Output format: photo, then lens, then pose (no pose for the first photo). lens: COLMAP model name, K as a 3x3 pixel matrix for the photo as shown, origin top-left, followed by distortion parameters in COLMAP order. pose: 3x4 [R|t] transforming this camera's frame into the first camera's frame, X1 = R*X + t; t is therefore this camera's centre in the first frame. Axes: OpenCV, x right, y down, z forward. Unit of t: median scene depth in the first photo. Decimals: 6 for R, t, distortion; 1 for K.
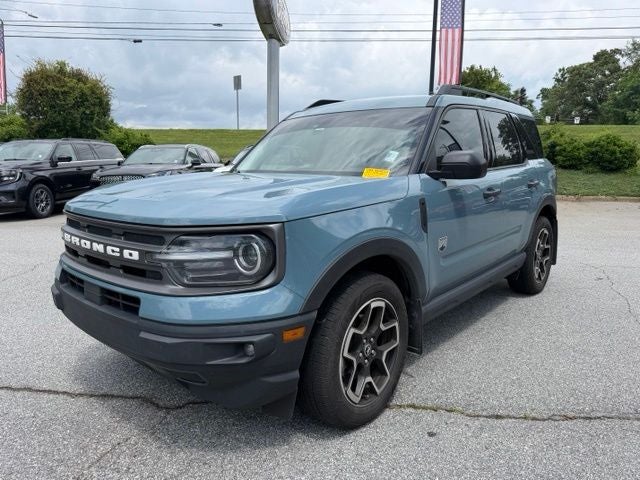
lens RADIAL K [[460.0, 0, 320.0], [0, 460.0, 240.0], [0, 0, 1]] dist [-0.006478, -0.007547]
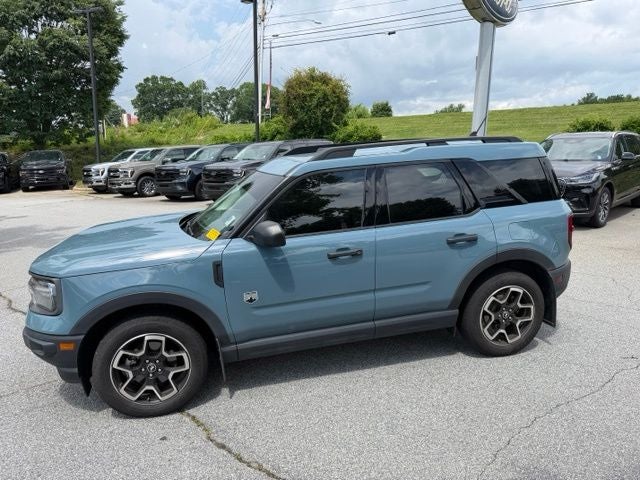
lens RADIAL K [[471.9, 0, 317.1], [0, 471.9, 227.2], [0, 0, 1]] dist [0.012908, -0.002204]
pose [[0.817817, 0.078537, -0.570094, 0.199248], [-0.064332, 0.996911, 0.045050, -0.044089], [0.571871, -0.000168, 0.820343, 0.014284]]
